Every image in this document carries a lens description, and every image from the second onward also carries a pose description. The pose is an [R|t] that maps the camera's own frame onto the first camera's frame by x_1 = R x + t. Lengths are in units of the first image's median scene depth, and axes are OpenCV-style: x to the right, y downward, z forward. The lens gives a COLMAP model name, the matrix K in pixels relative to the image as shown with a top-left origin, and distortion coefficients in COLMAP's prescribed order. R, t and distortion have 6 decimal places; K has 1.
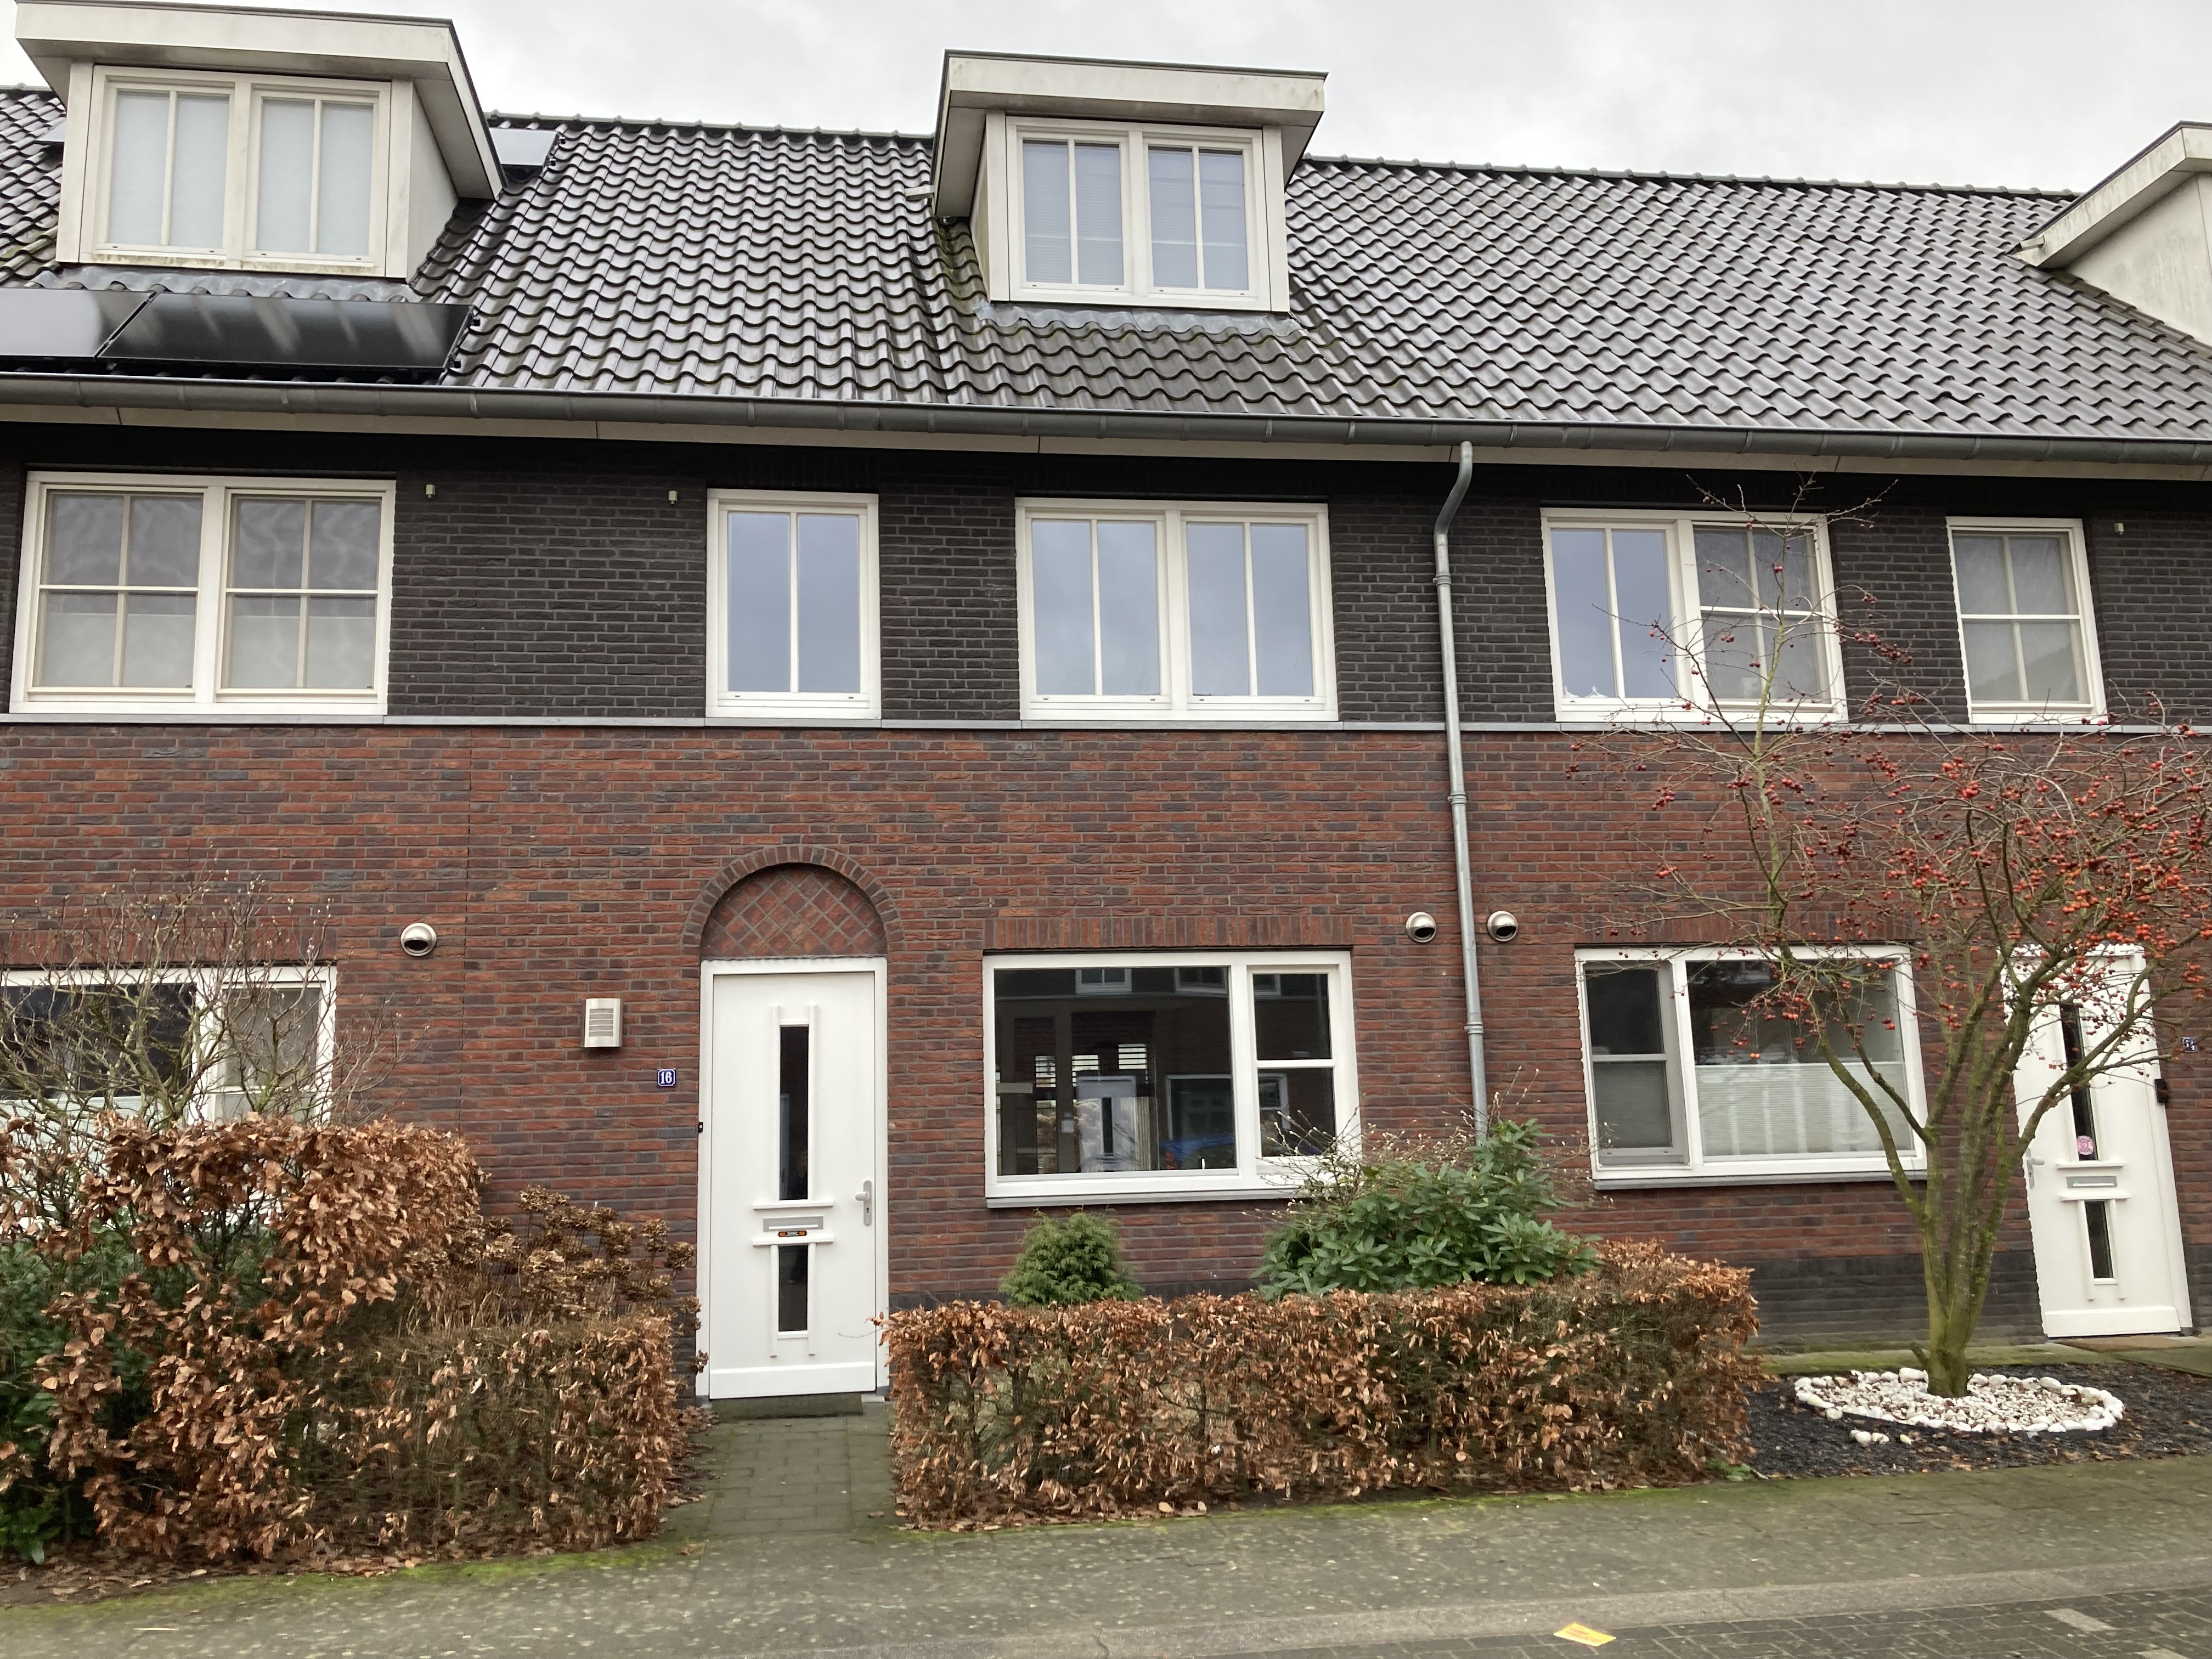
lens RADIAL K [[1803.8, 0, 1094.5], [0, 1803.8, 823.3], [0, 0, 1]] dist [0.144695, -0.348386]
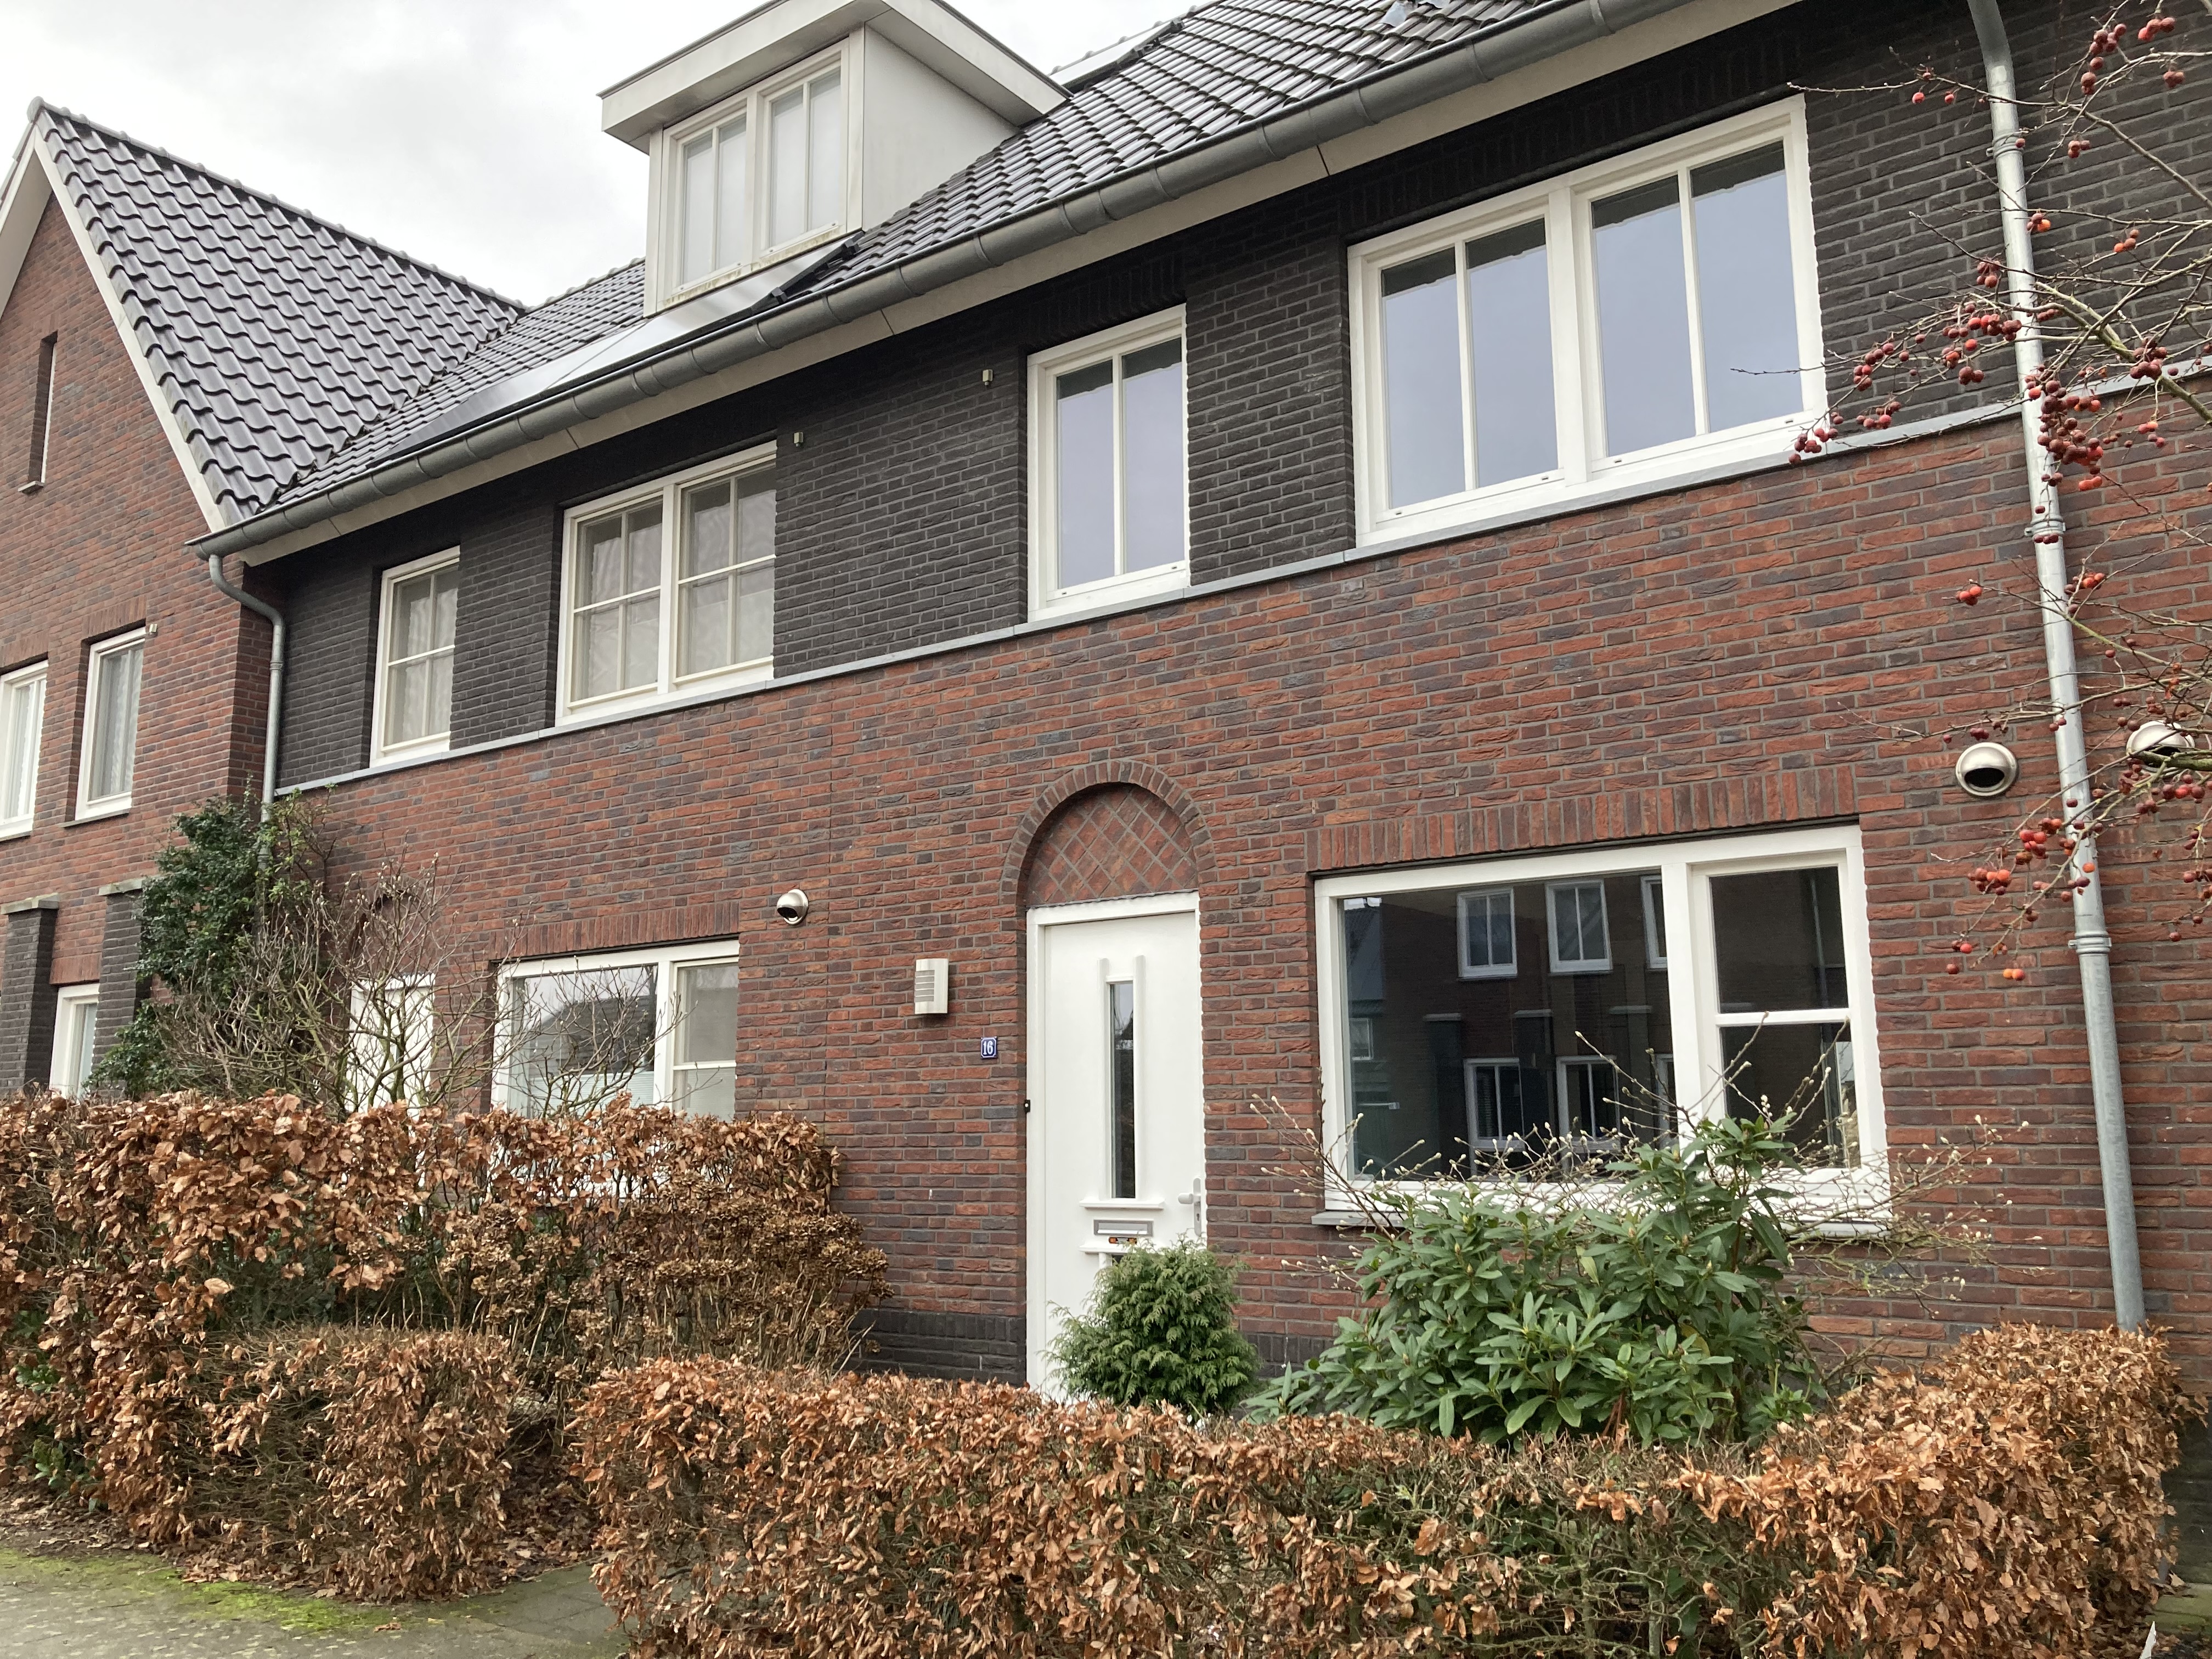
lens RADIAL K [[1803.8, 0, 1094.5], [0, 1803.8, 823.3], [0, 0, 1]] dist [0.144695, -0.348386]
pose [[0.704283, -0.097112, -0.703246, 0.397942], [0.114344, 0.993183, -0.022638, 0.057335], [0.700650, -0.064469, 0.710586, 0.420168]]
